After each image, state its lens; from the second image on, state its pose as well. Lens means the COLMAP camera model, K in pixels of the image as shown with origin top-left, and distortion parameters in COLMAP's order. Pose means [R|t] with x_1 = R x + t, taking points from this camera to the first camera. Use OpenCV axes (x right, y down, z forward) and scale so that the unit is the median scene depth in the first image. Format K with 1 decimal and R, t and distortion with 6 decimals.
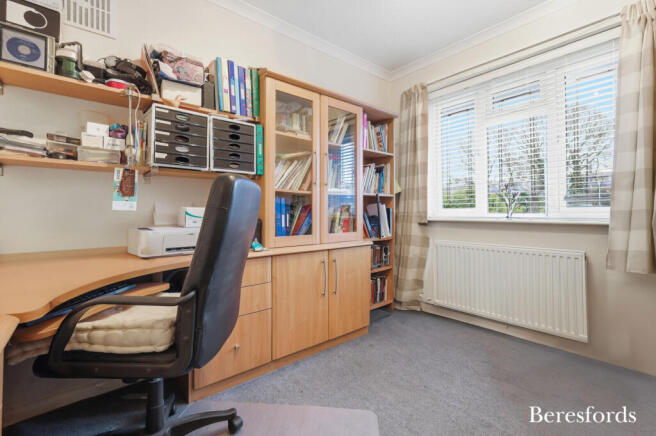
lens RADIAL K [[288.2, 0, 329.0], [0, 288.2, 214.0], [0, 0, 1]] dist [-0.000470, -0.000093]
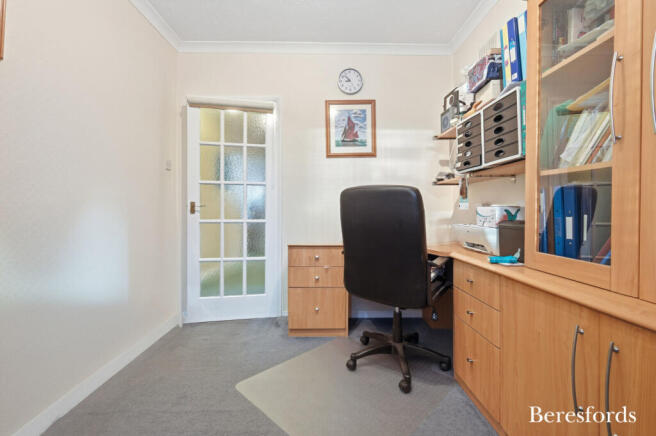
lens RADIAL K [[288.2, 0, 329.0], [0, 288.2, 214.0], [0, 0, 1]] dist [-0.000470, -0.000093]
pose [[-0.622511, 0.010606, -0.782539, 0.581354], [-0.000030, 0.999908, 0.013576, -0.008604], [0.782611, 0.008475, -0.622453, 1.082018]]
